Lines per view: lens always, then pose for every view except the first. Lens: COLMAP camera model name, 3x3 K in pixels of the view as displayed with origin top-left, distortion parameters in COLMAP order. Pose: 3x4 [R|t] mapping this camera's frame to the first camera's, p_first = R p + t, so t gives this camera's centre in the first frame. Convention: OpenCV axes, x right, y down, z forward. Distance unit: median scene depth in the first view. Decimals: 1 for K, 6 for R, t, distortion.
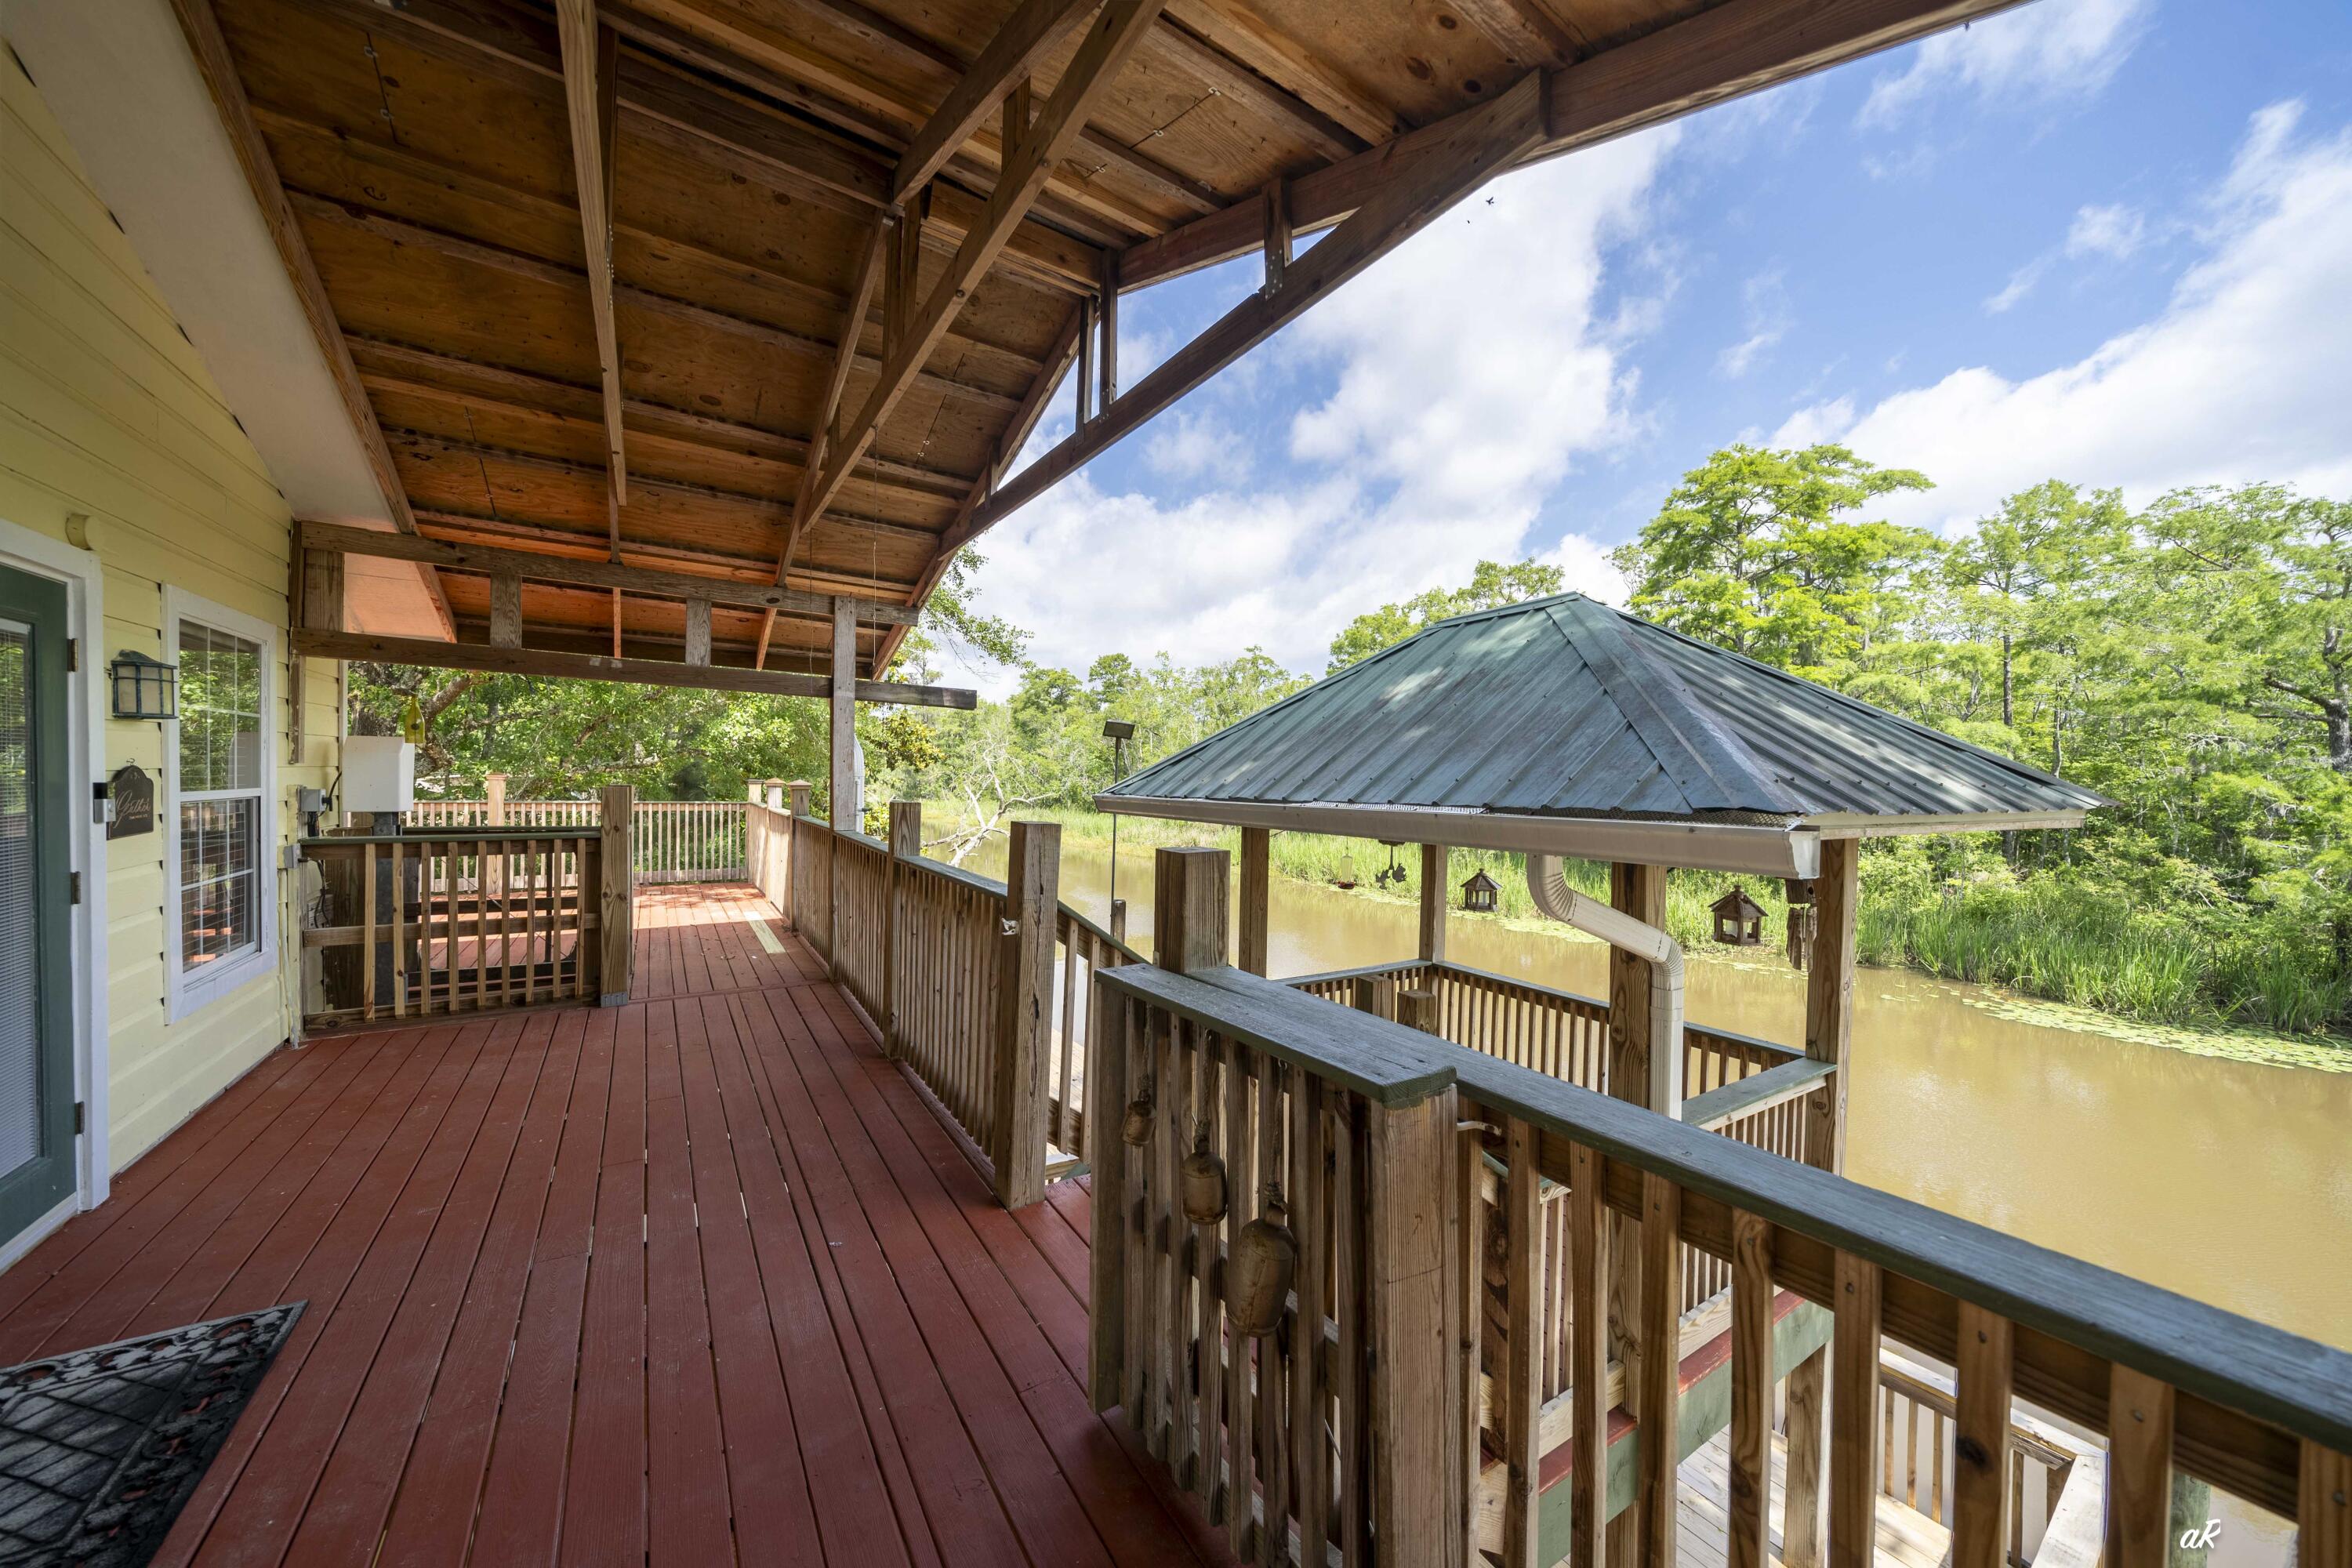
lens RADIAL K [[807.2, 0, 1176.0], [0, 807.2, 784.0], [0, 0, 1]] dist [-0.005221, -0.000265]
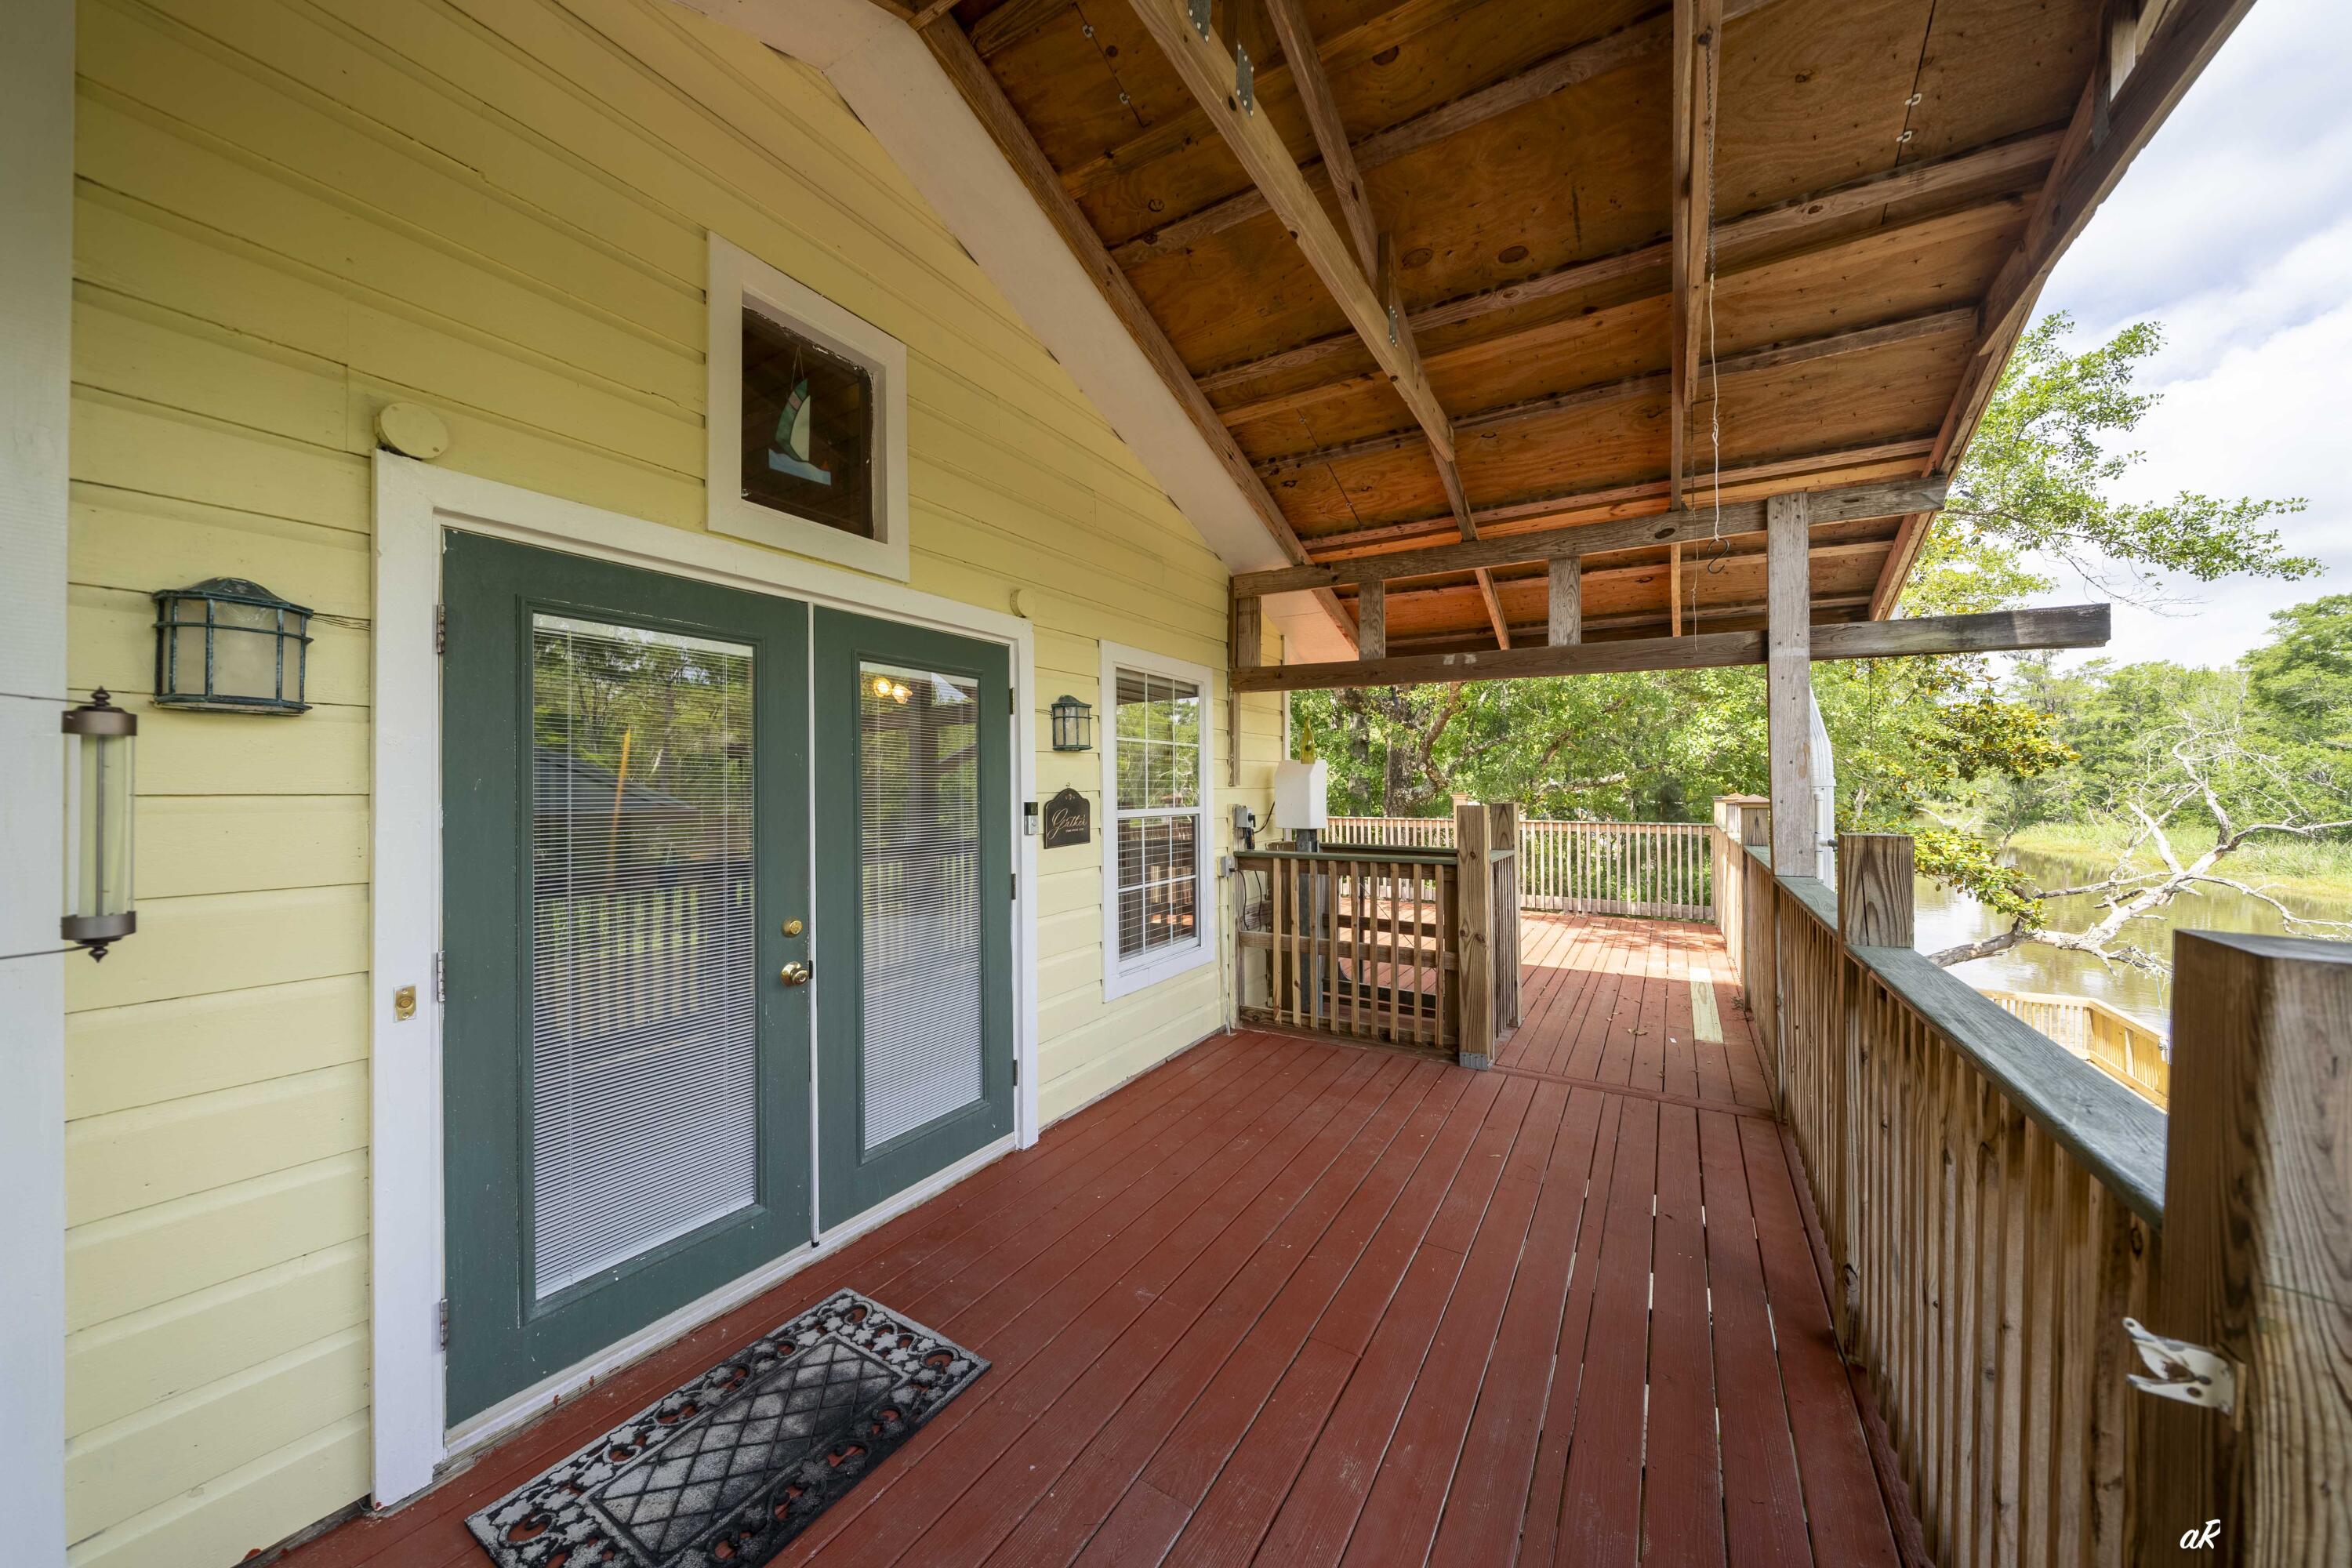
lens RADIAL K [[807.2, 0, 1176.0], [0, 807.2, 784.0], [0, 0, 1]] dist [-0.005221, -0.000265]
pose [[0.421636, -0.026573, -0.906376, -0.073063], [0.005000, 0.999623, -0.026981, 0.003157], [0.906751, 0.006844, 0.421611, 0.414641]]
